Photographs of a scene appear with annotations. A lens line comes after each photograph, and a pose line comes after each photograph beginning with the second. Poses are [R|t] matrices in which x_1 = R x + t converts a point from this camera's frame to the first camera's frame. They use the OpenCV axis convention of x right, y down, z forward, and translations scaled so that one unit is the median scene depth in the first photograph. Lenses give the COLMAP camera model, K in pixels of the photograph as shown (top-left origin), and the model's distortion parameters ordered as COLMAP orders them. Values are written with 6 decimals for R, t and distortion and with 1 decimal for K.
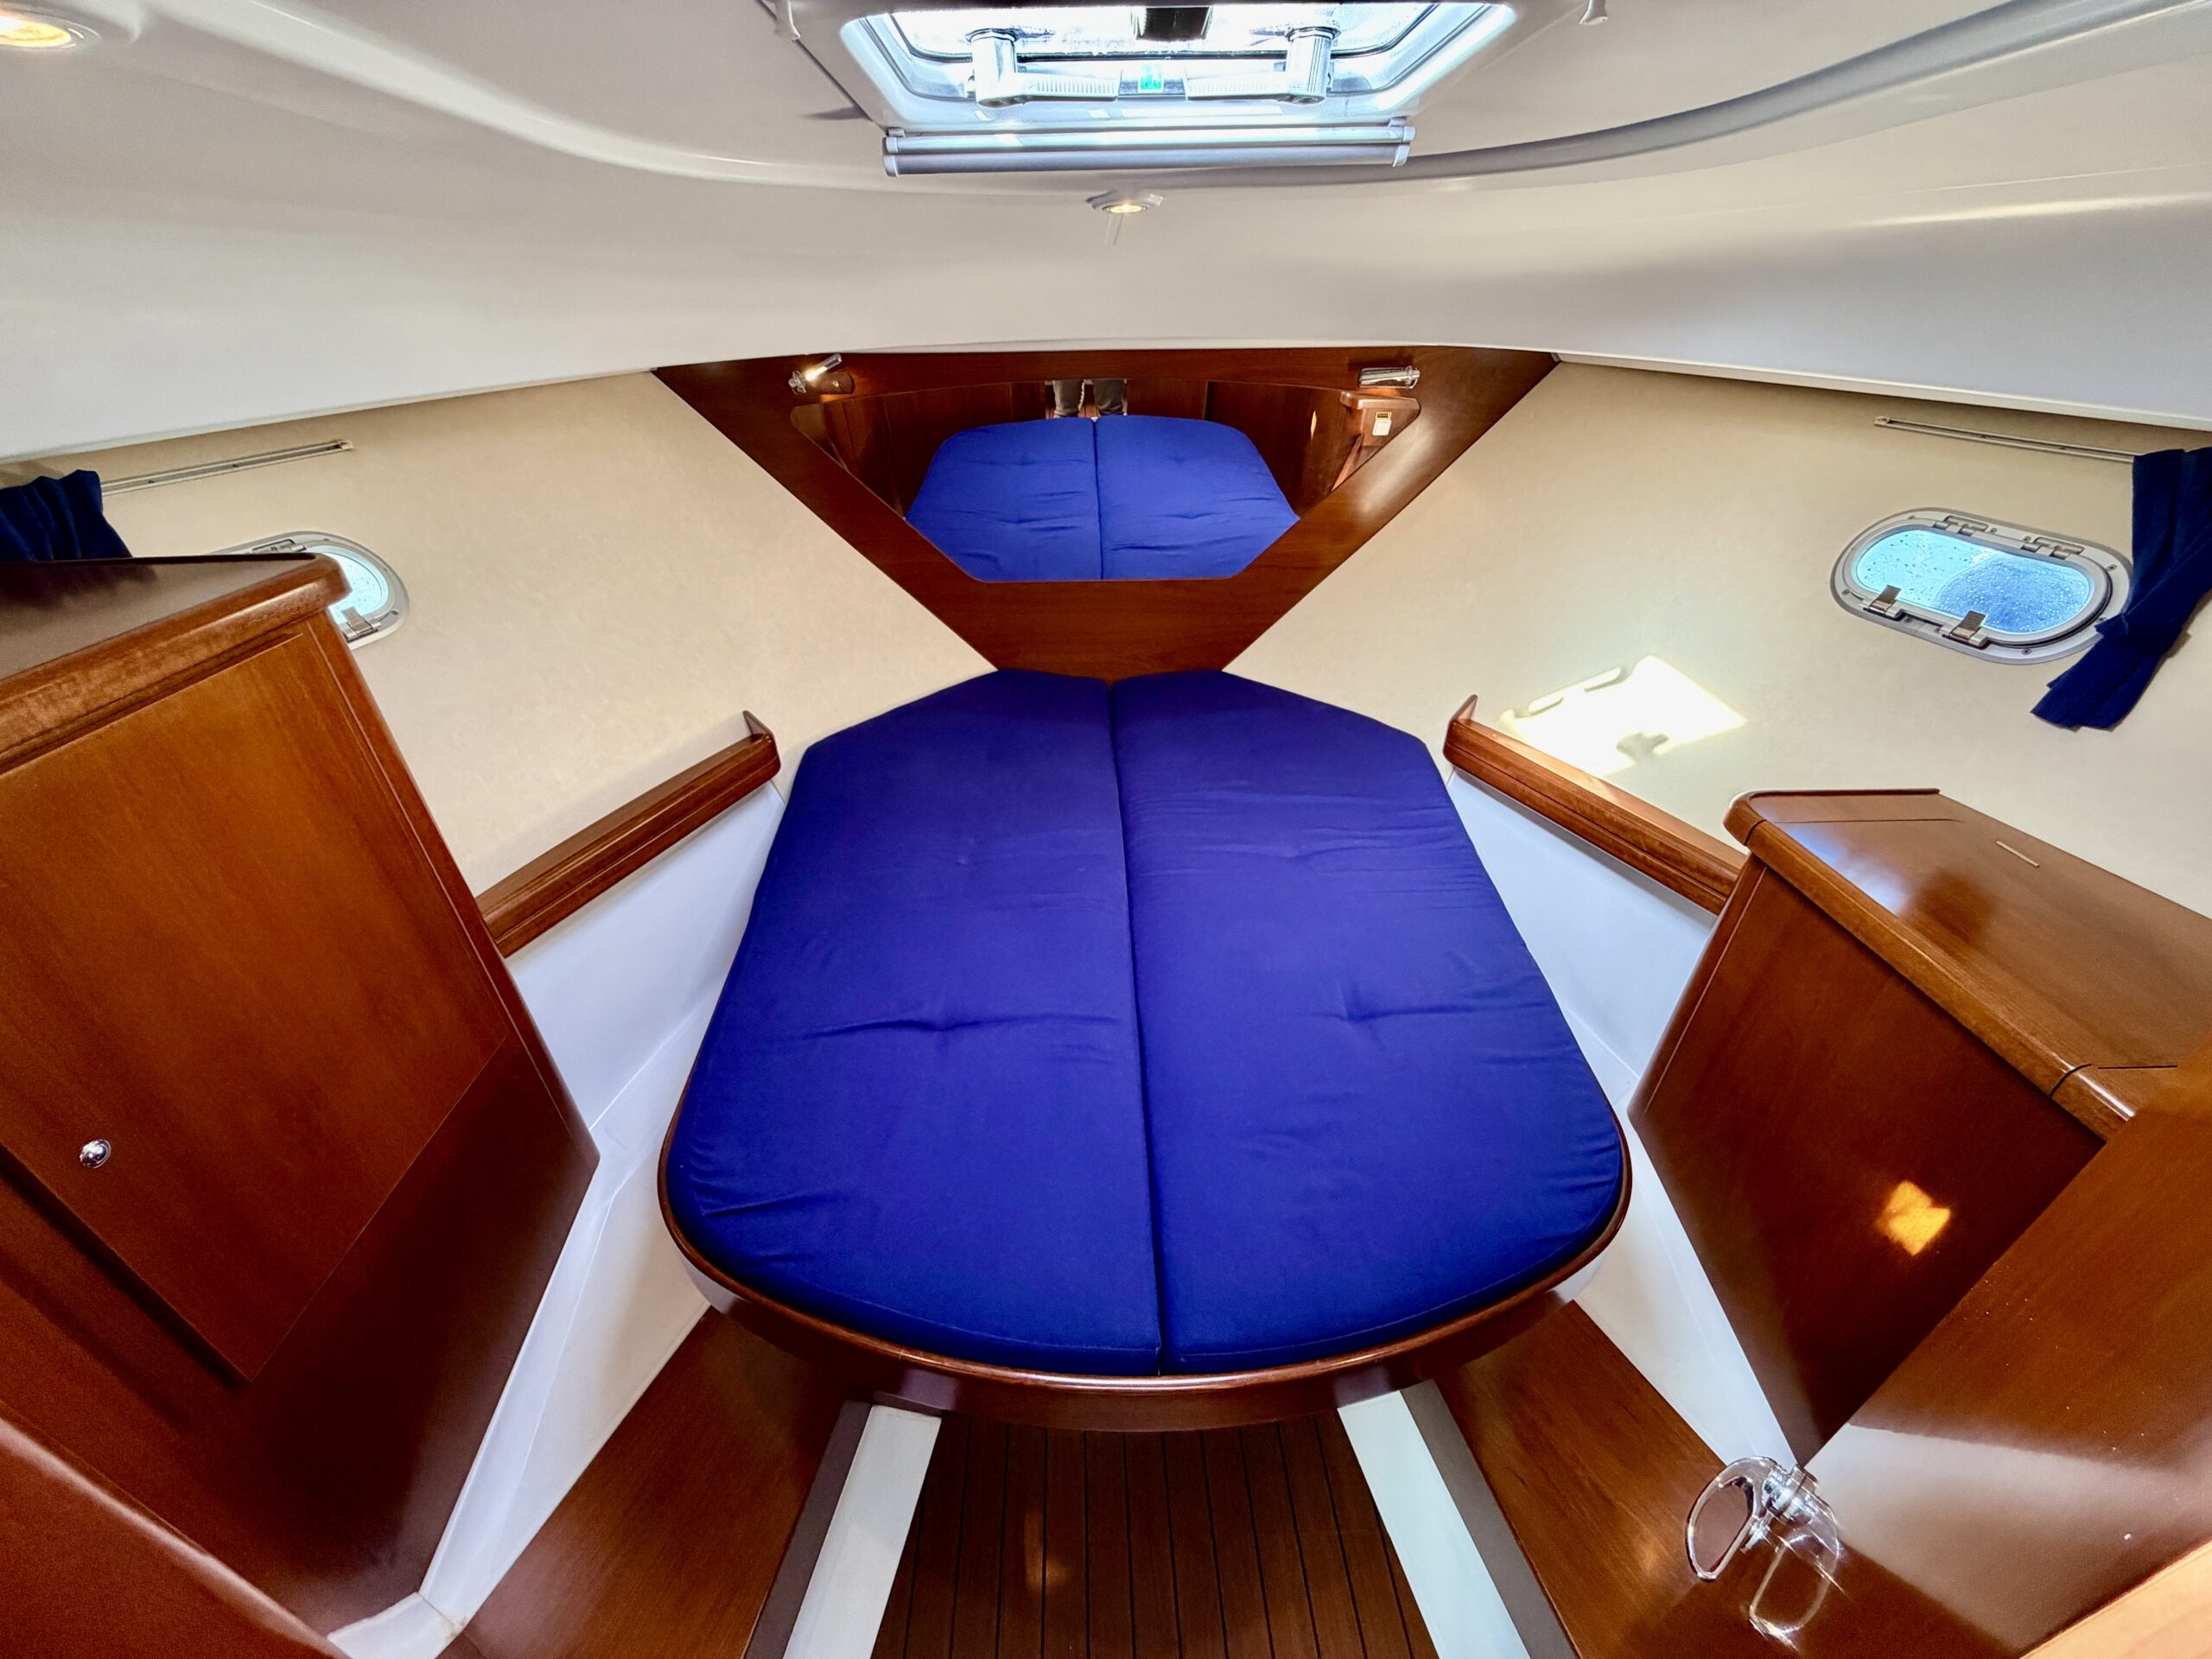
lens RADIAL K [[885.8, 0, 1100.2], [0, 885.8, 832.4], [0, 0, 1]] dist [0.001320, -0.000138]
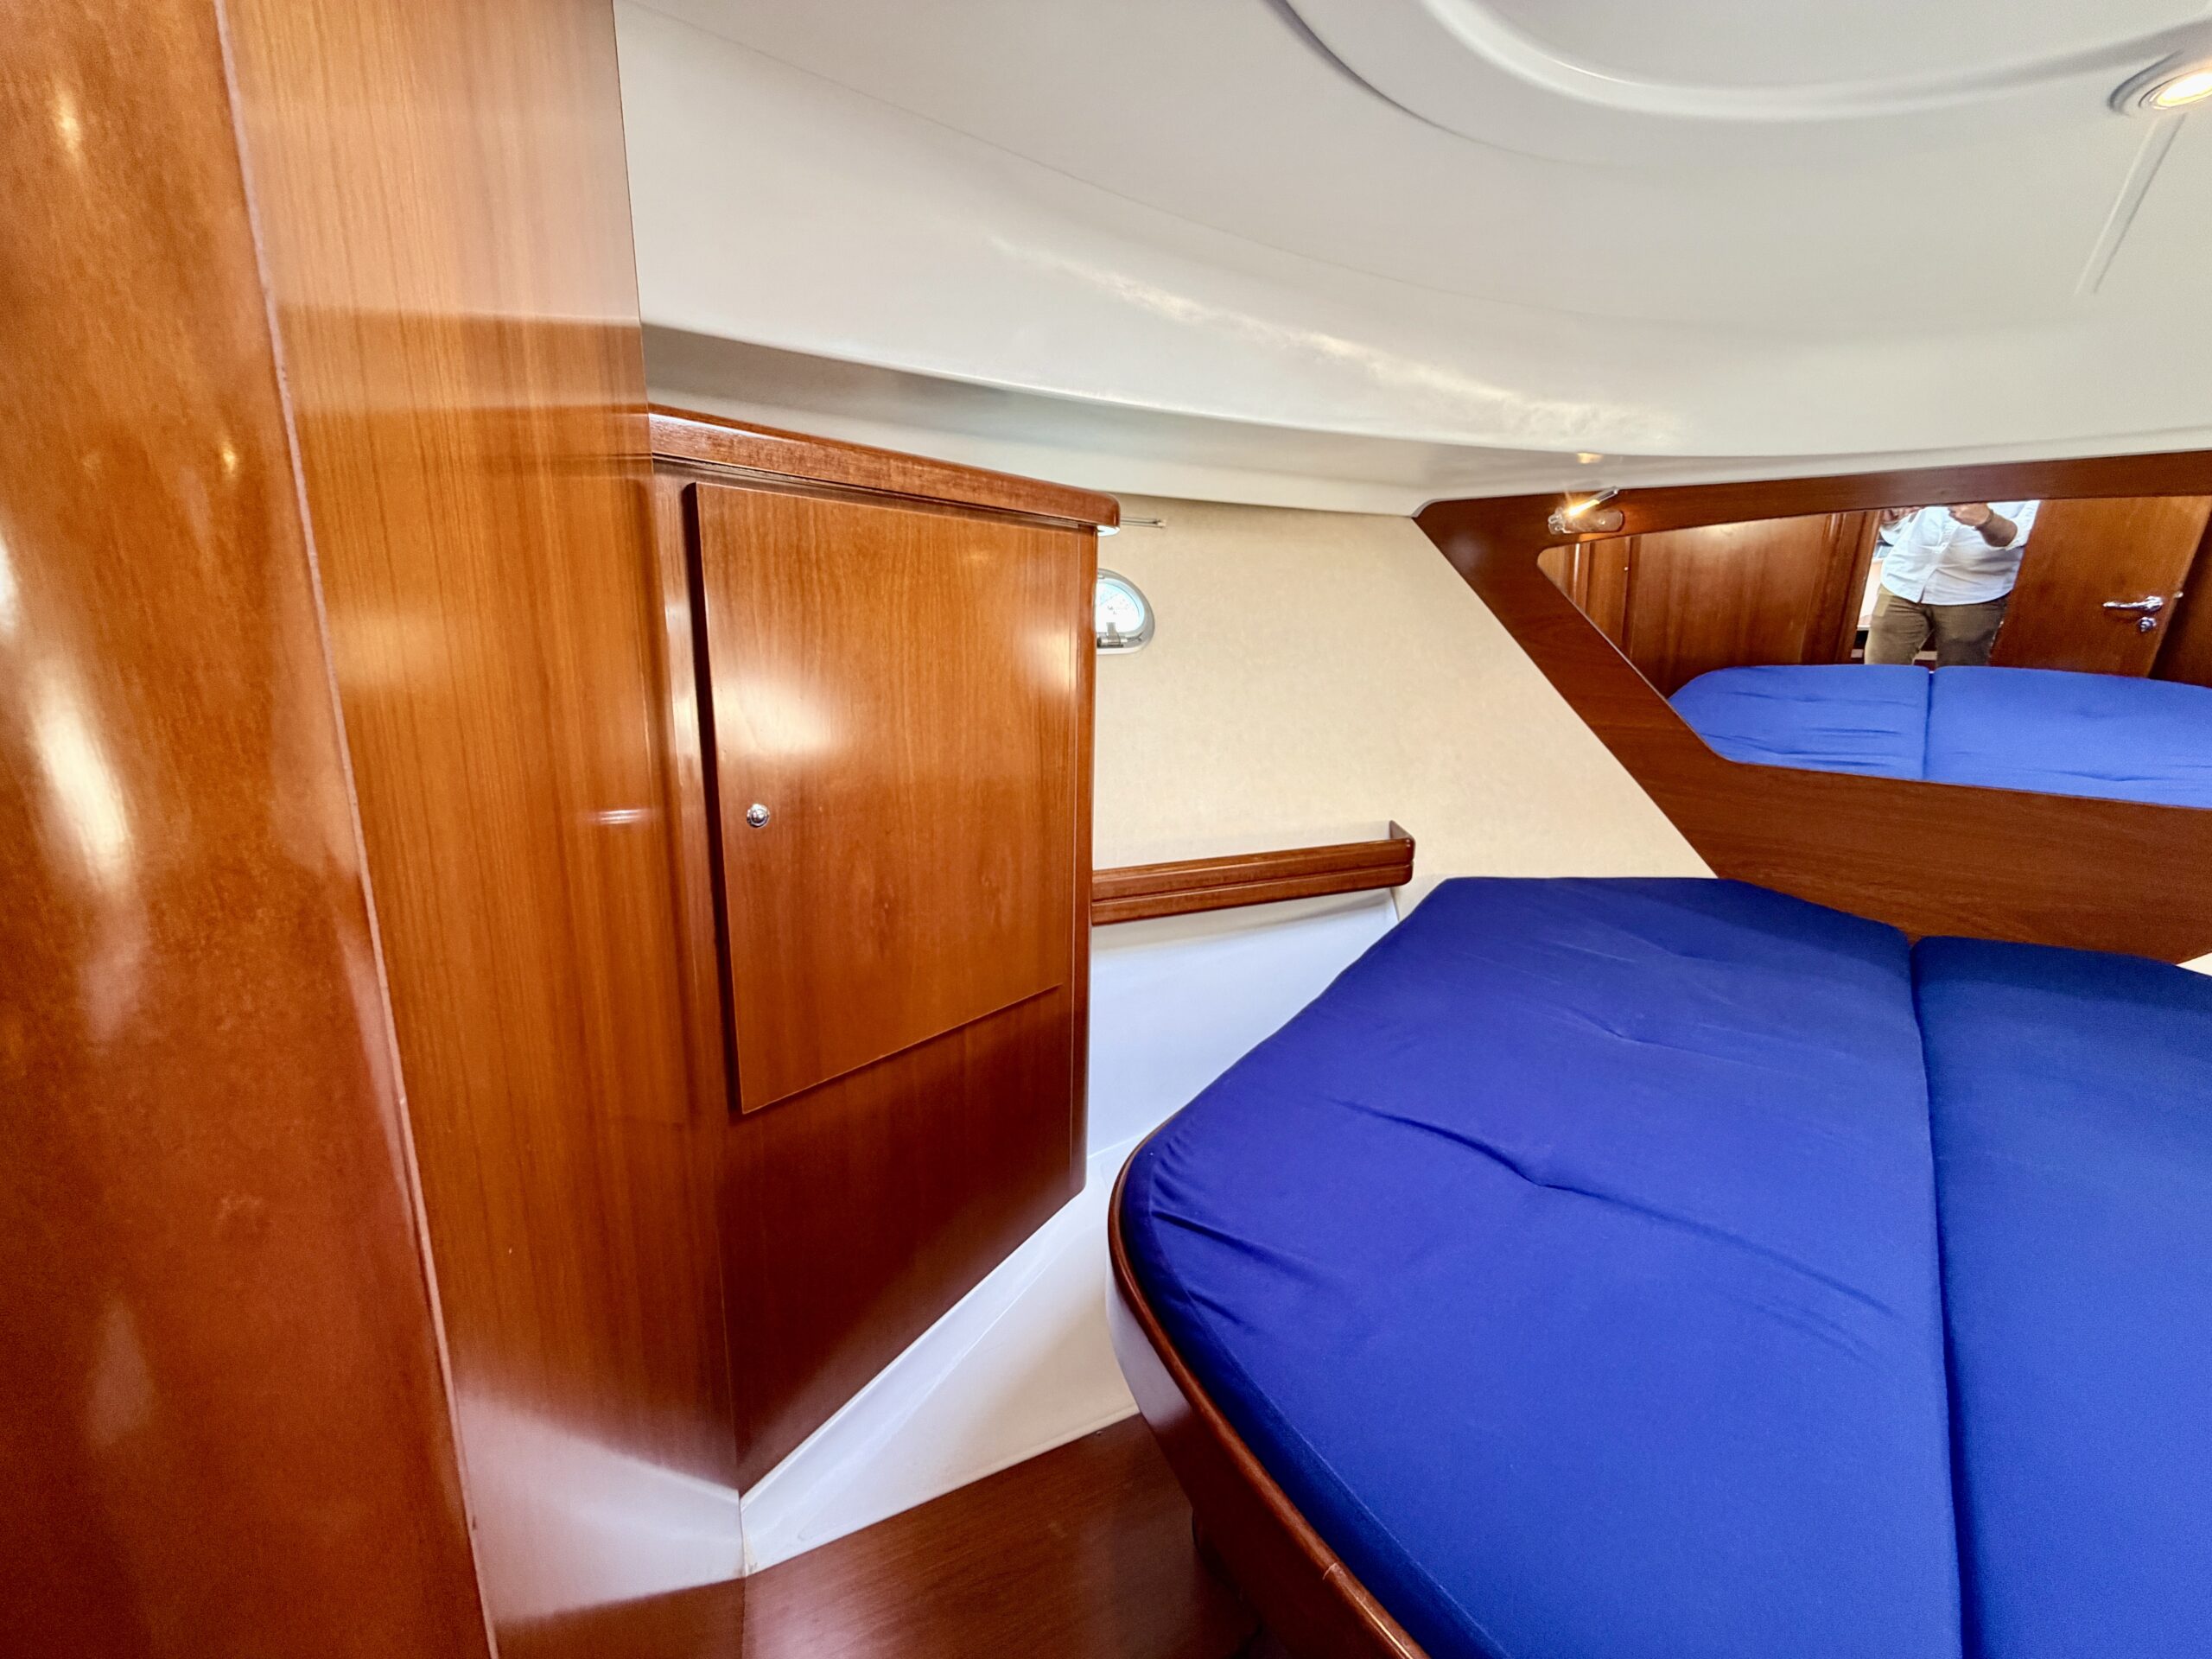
lens RADIAL K [[885.8, 0, 1094.4], [0, 885.8, 829.5], [0, 0, 1]] dist [0.001320, -0.000138]
pose [[0.735505, 0.178692, -0.653530, -0.037386], [-0.390408, 0.900129, -0.193260, 0.235057], [0.553727, 0.397287, 0.731813, 0.226158]]
